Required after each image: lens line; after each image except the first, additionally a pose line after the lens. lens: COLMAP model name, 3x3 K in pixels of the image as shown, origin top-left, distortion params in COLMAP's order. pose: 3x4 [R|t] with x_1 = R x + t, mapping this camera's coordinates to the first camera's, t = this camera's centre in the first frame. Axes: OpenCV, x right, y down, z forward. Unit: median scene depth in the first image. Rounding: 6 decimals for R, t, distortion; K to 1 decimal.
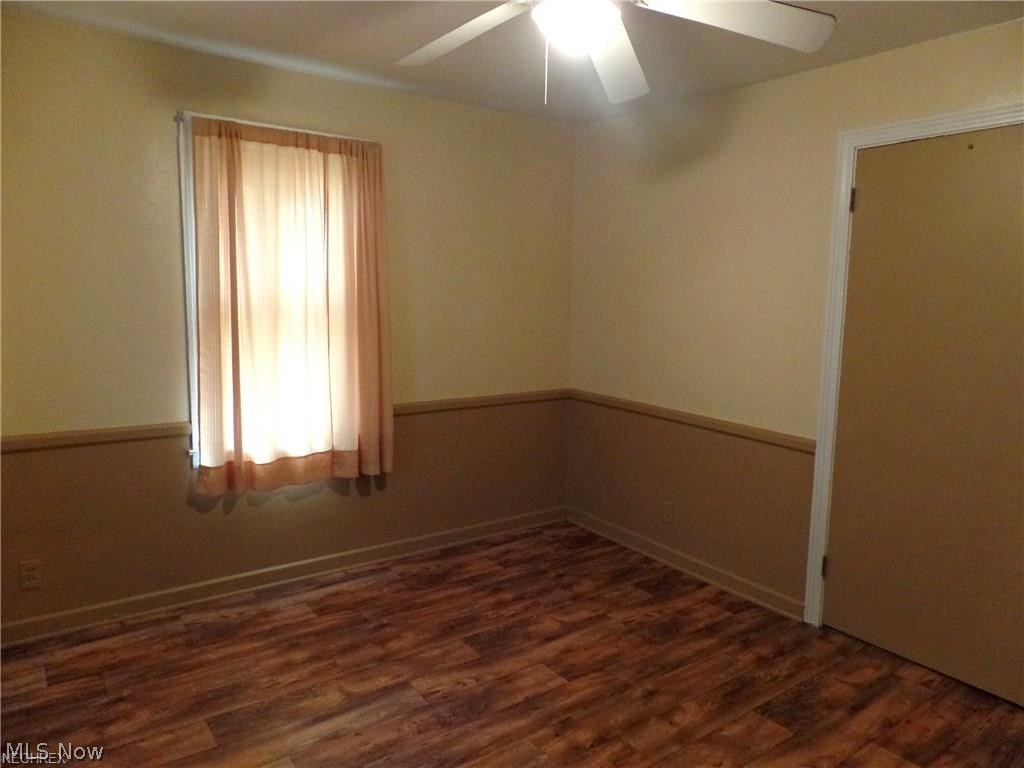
lens RADIAL K [[708.2, 0, 512.0], [0, 708.2, 384.0], [0, 0, 1]] dist [-0.006198, -0.003549]
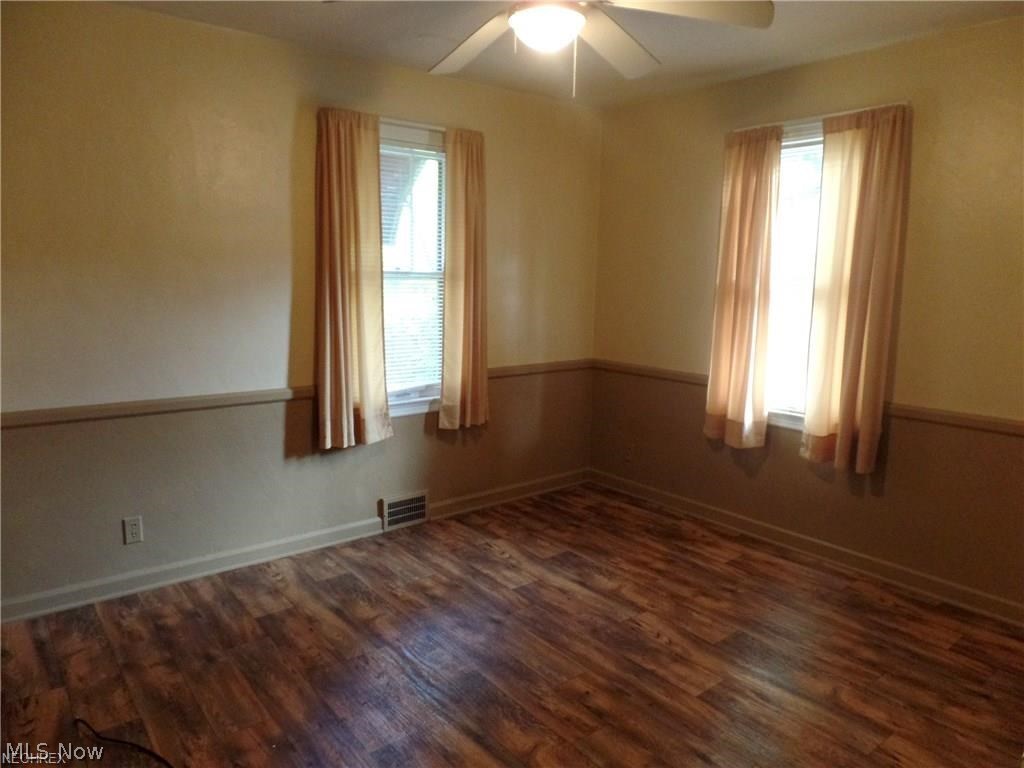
lens RADIAL K [[708.2, 0, 512.0], [0, 708.2, 384.0], [0, 0, 1]] dist [-0.006198, -0.003549]
pose [[0.015445, 0.135525, -0.990653, 0.862301], [-0.130426, 0.982580, 0.132387, -0.061179], [0.991338, 0.127162, 0.032852, 0.637093]]
